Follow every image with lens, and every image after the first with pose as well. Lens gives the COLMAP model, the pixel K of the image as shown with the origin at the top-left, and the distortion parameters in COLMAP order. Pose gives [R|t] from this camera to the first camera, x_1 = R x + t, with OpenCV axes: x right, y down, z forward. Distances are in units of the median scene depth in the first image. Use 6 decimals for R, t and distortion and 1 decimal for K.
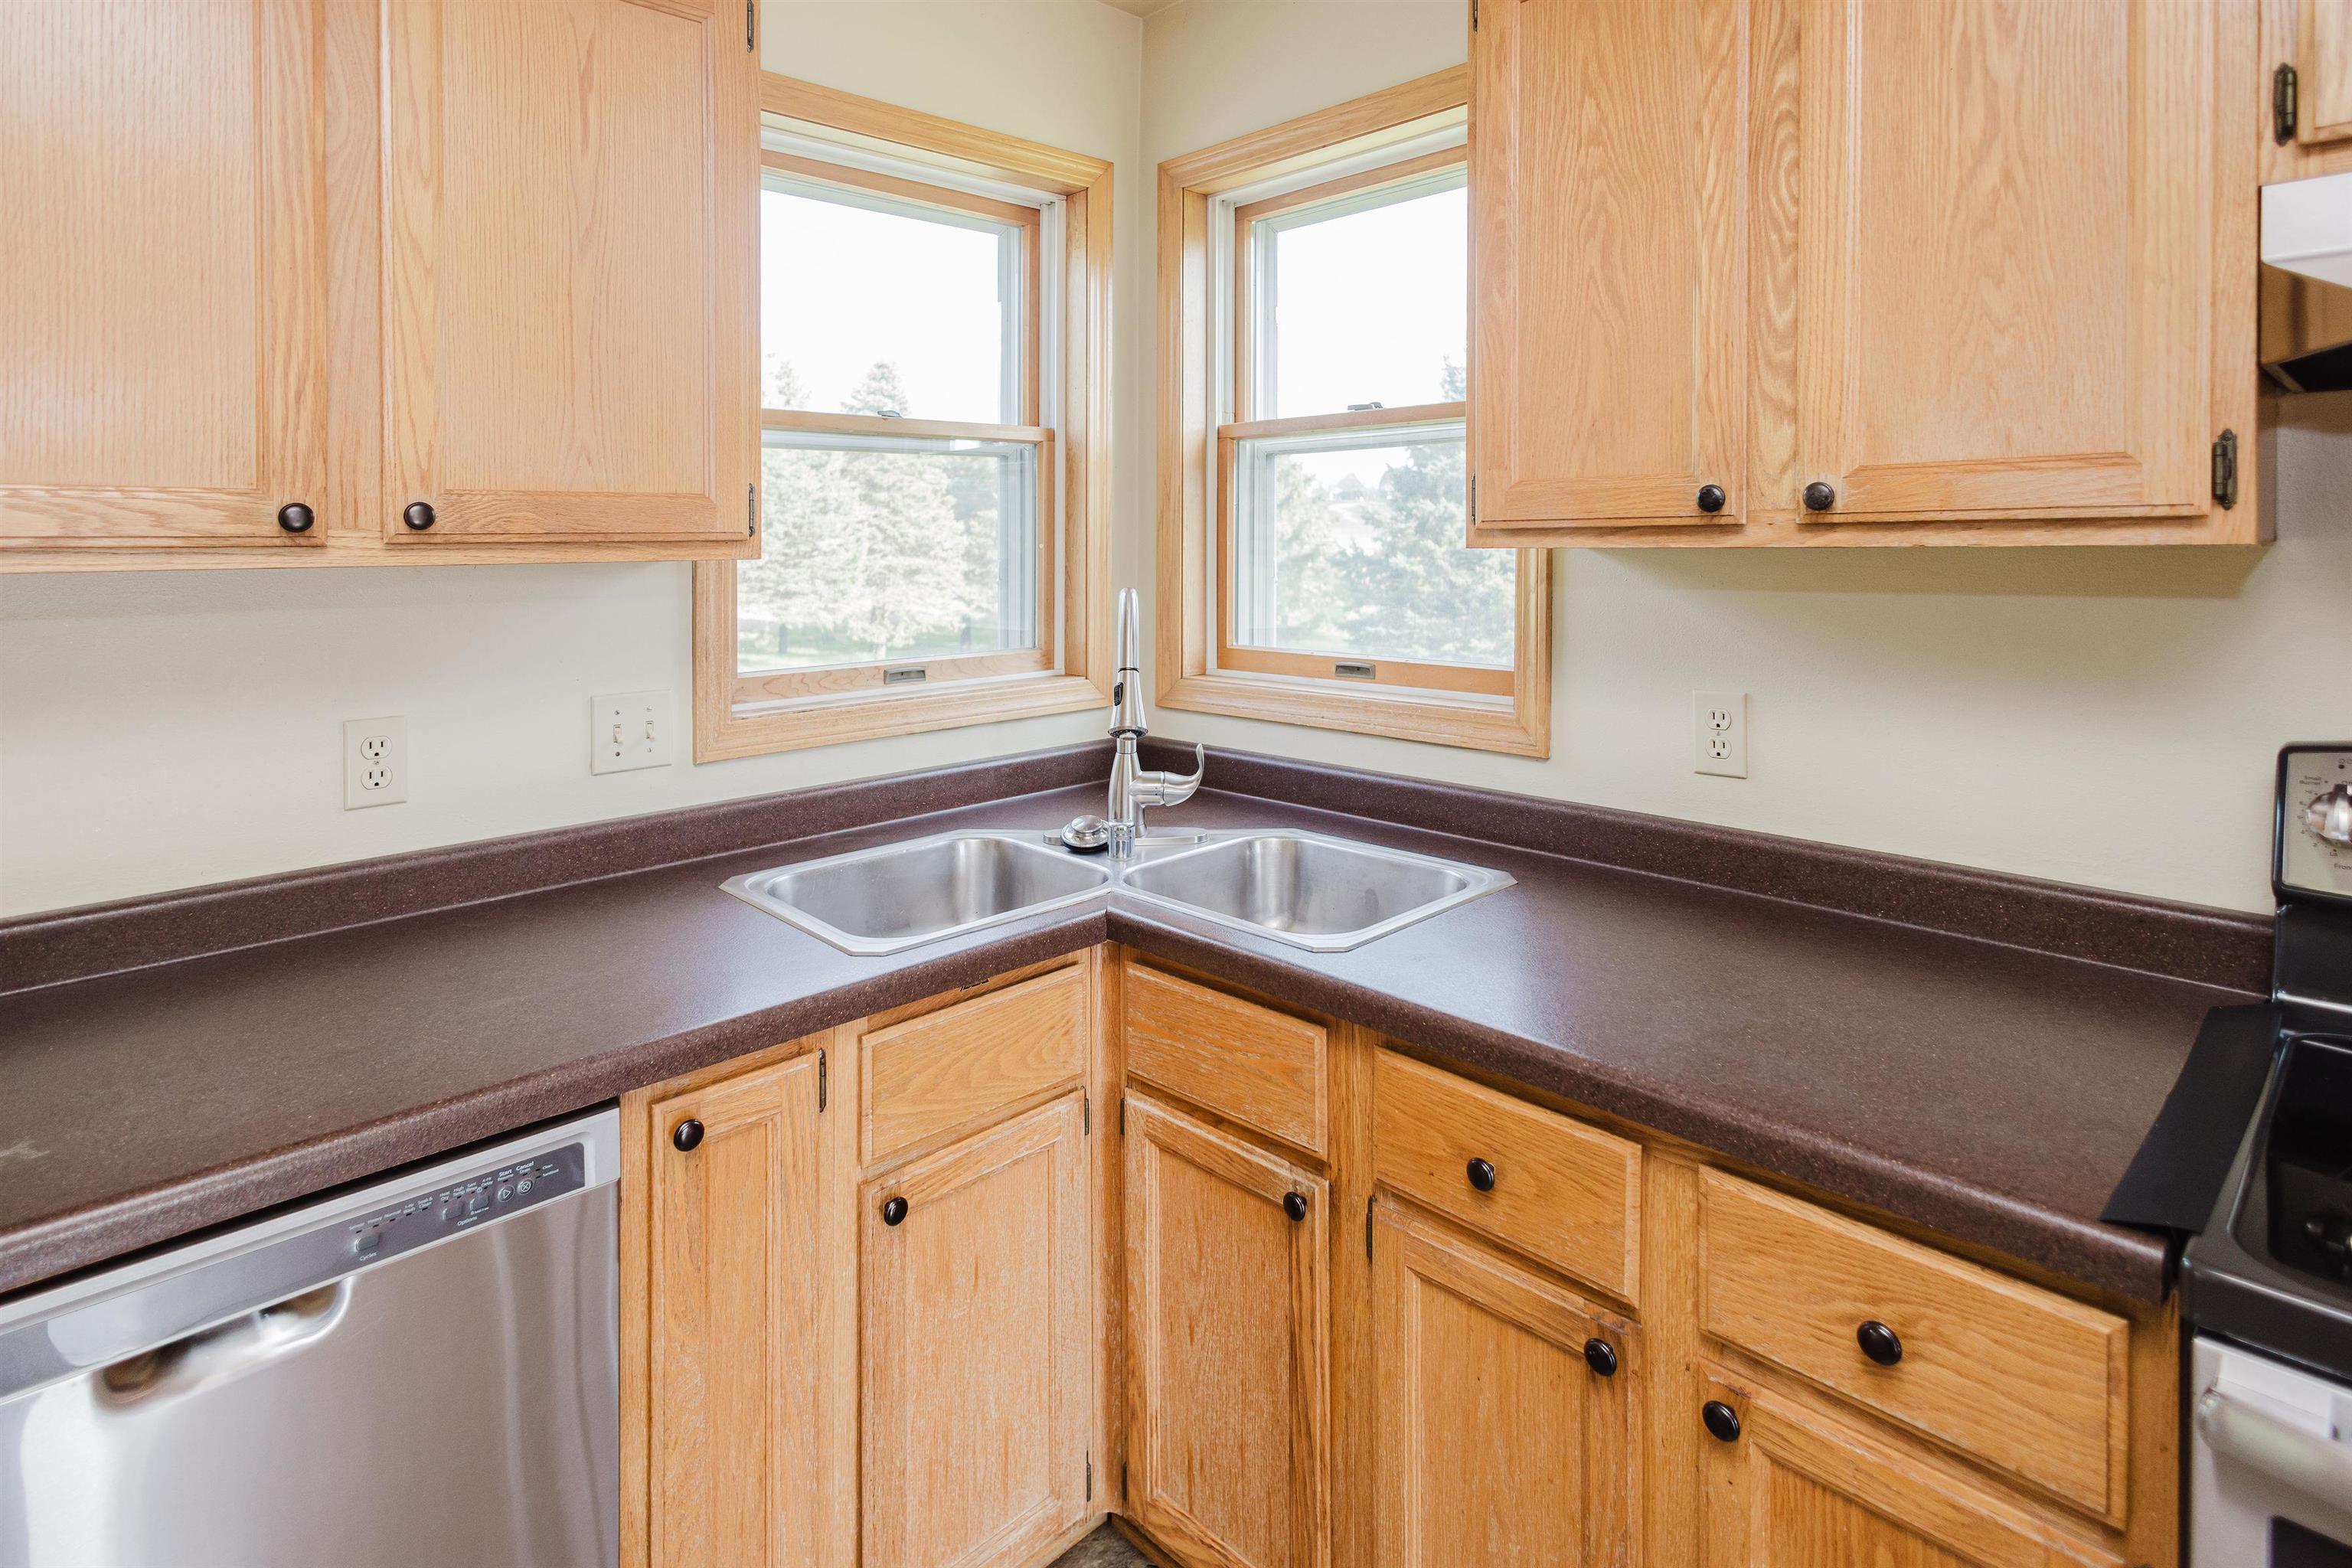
lens RADIAL K [[1164.9, 0, 1223.0], [0, 1164.9, 579.0], [0, 0, 1]] dist [0.012618, -0.002192]
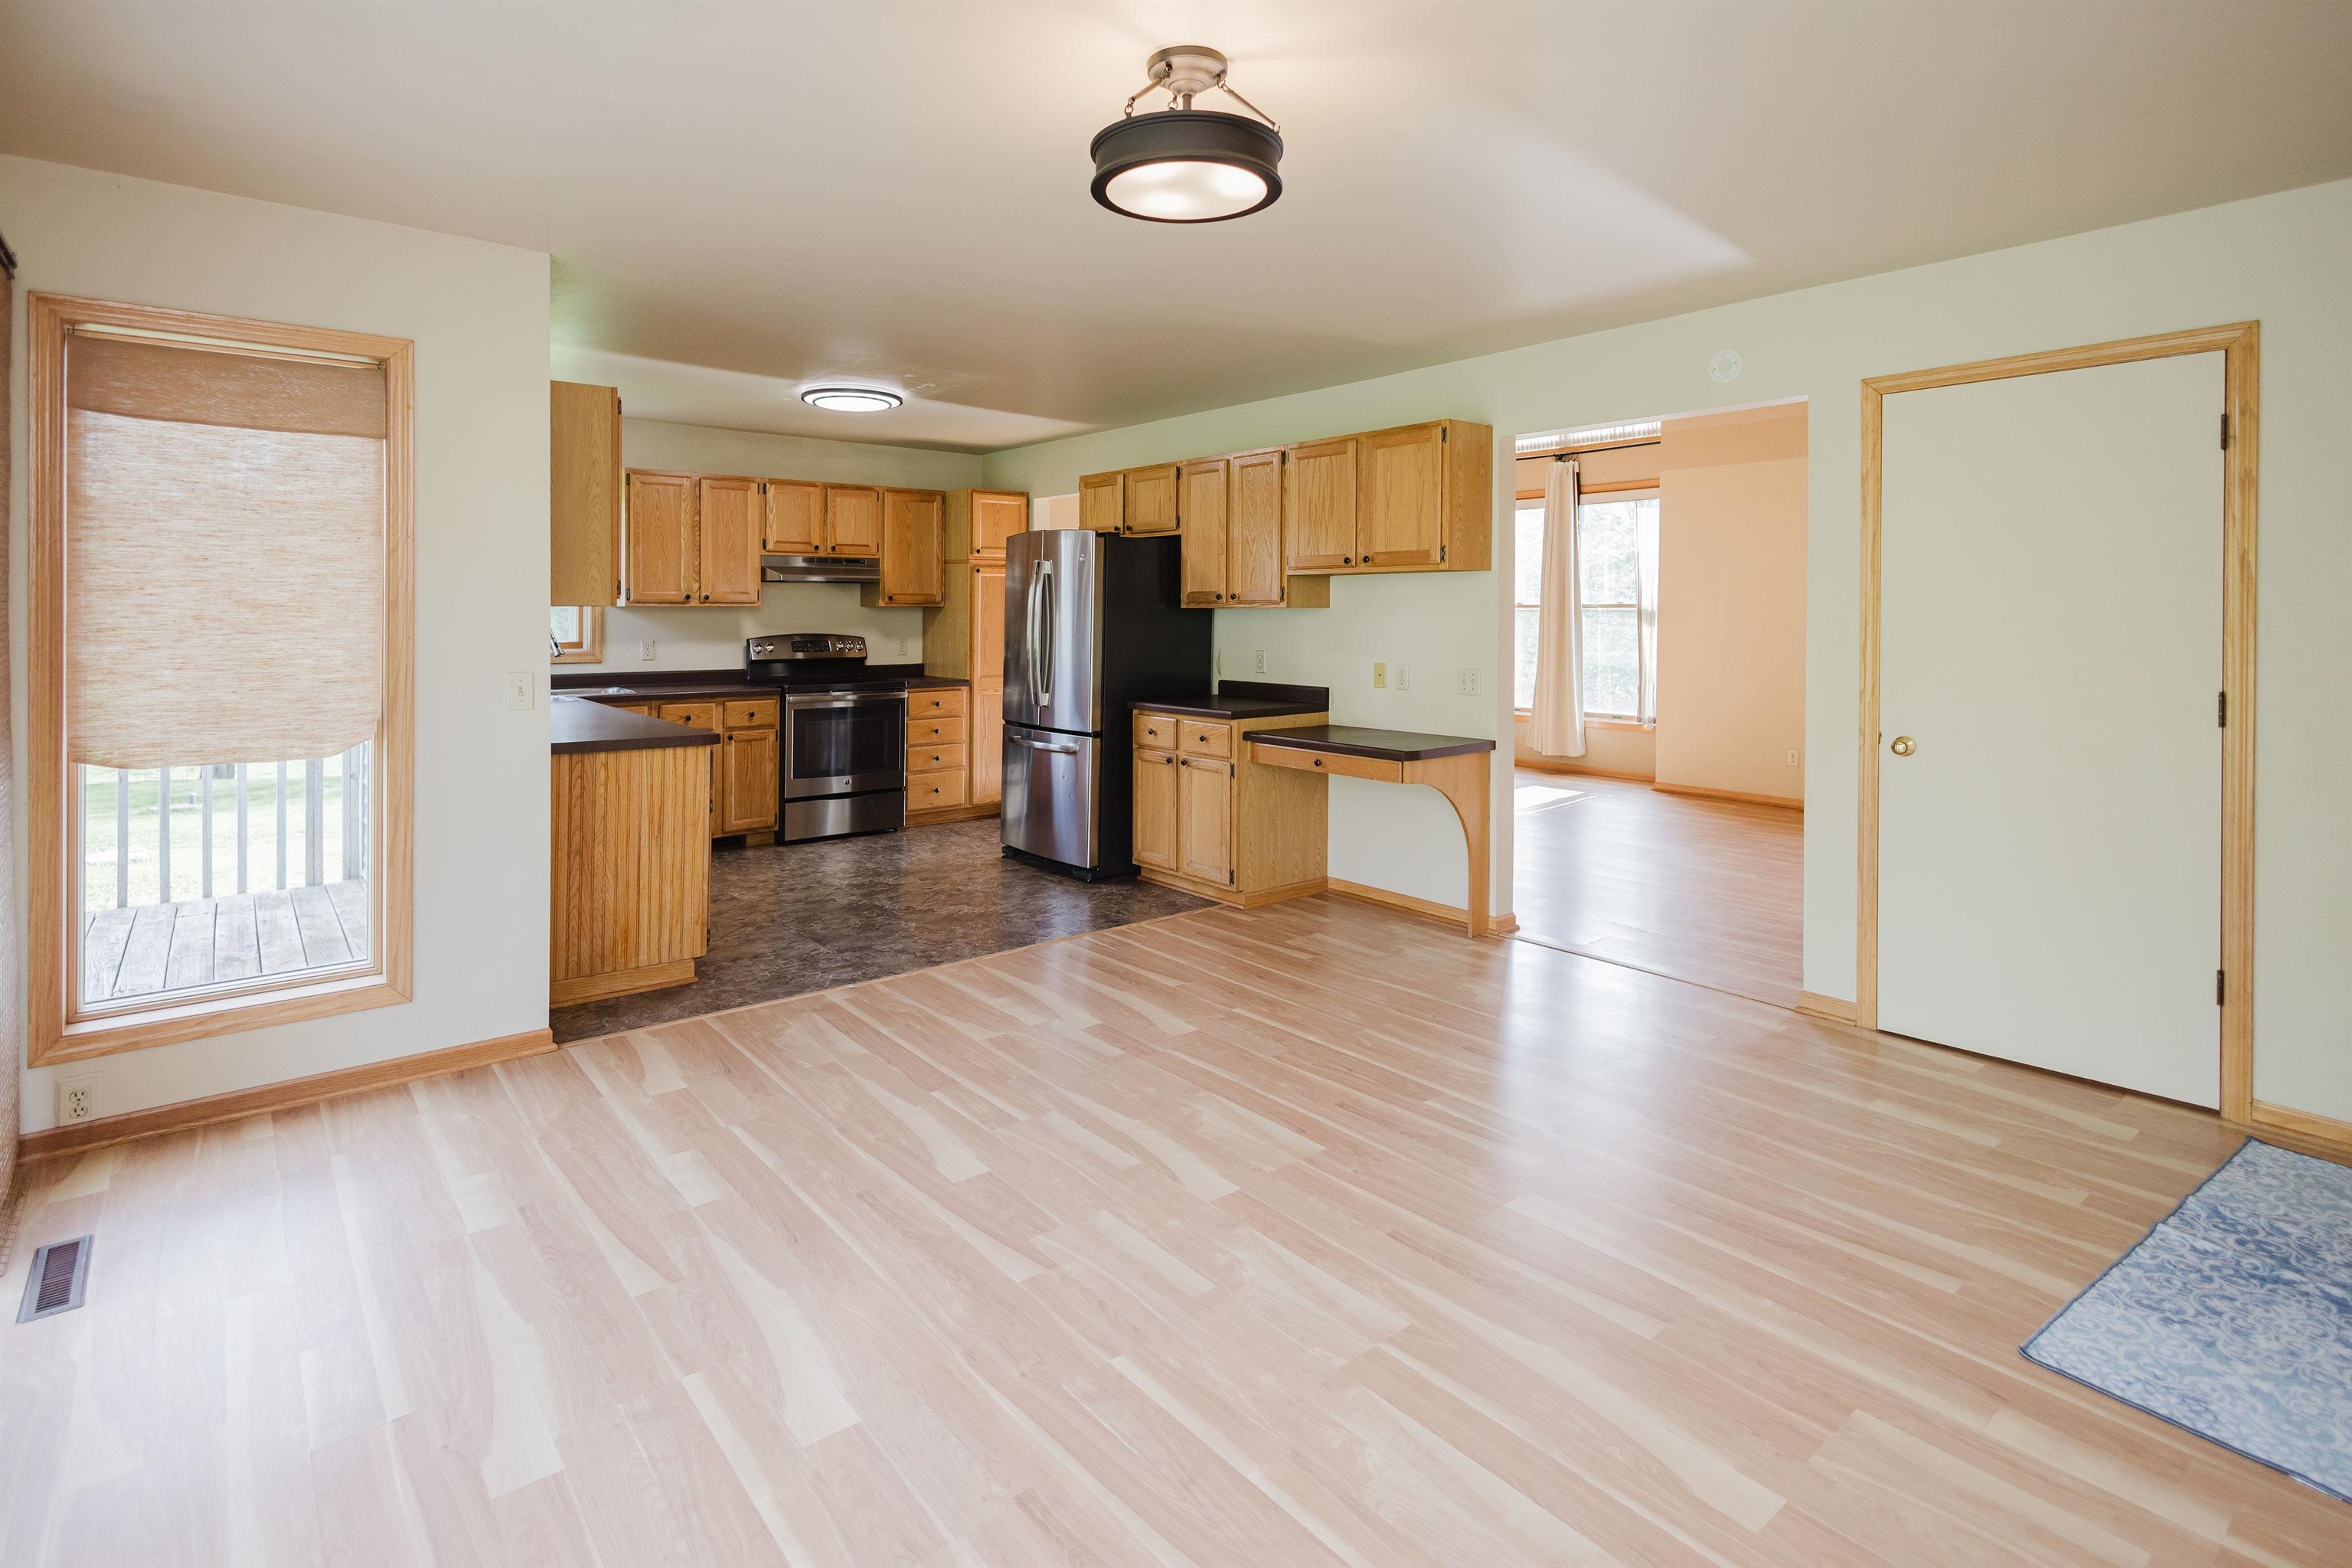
lens RADIAL K [[1164.9, 0, 1143.3], [0, 1164.9, 568.1], [0, 0, 1]] dist [0.012618, -0.002192]
pose [[0.117715, 0.043634, 0.992088, -3.945794], [0.031969, 0.998350, -0.047703, 0.103163], [-0.992533, 0.037331, 0.116126, -1.419410]]
